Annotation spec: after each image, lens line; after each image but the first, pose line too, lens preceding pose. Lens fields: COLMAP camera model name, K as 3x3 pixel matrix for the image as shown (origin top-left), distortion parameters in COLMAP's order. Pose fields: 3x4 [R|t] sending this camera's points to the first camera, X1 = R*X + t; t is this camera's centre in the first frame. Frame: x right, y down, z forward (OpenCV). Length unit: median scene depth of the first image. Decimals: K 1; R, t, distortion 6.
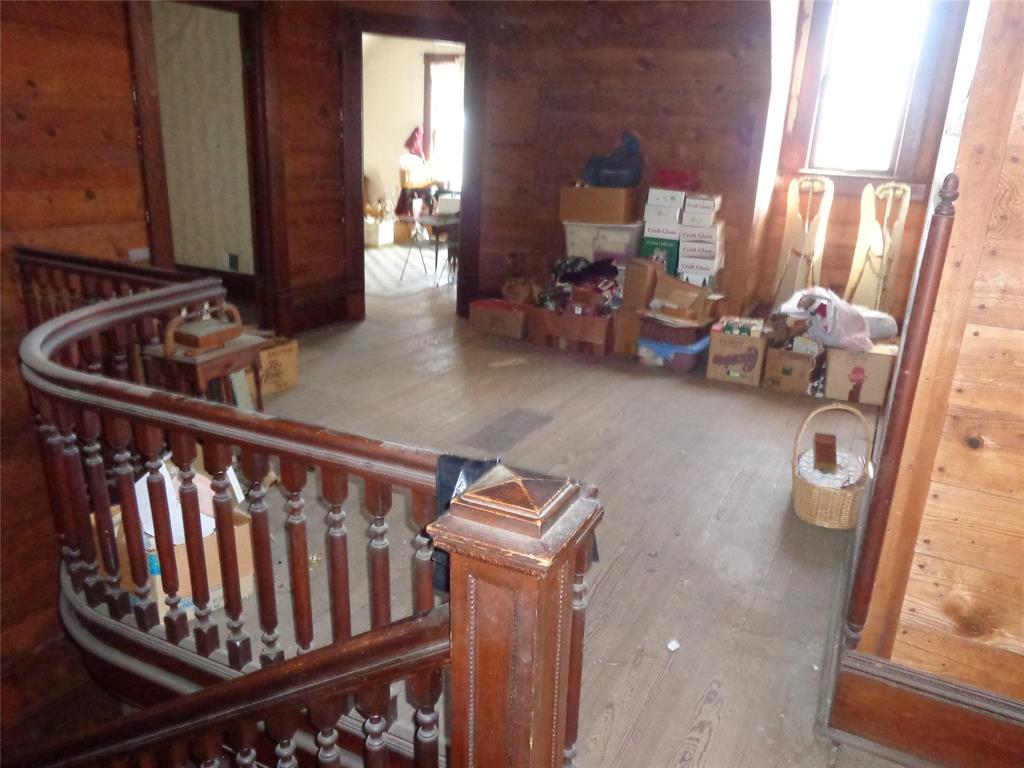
lens RADIAL K [[764.0, 0, 512.4], [0, 764.0, 385.0], [0, 0, 1]] dist [-0.002084, -0.000930]
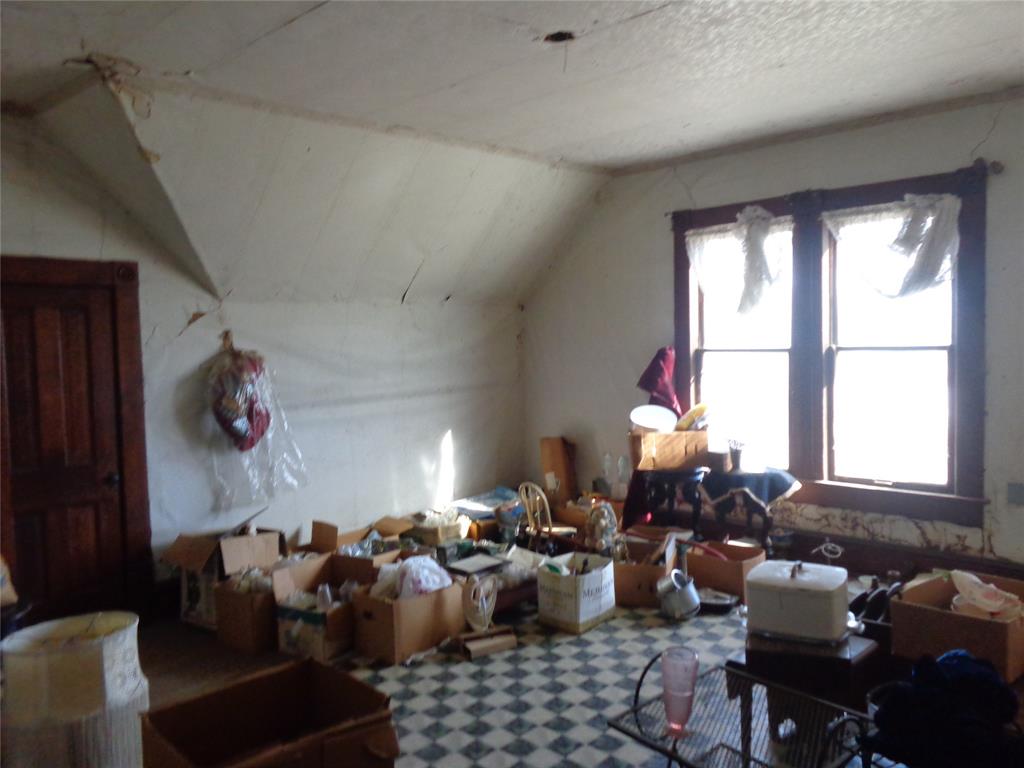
lens RADIAL K [[764.0, 0, 511.7], [0, 764.0, 382.7], [0, 0, 1]] dist [-0.002084, -0.000930]
pose [[0.950876, -0.059207, -0.303859, -0.068125], [-0.025471, 0.963250, -0.267396, -0.179737], [0.308524, 0.262000, 0.914423, 0.516563]]
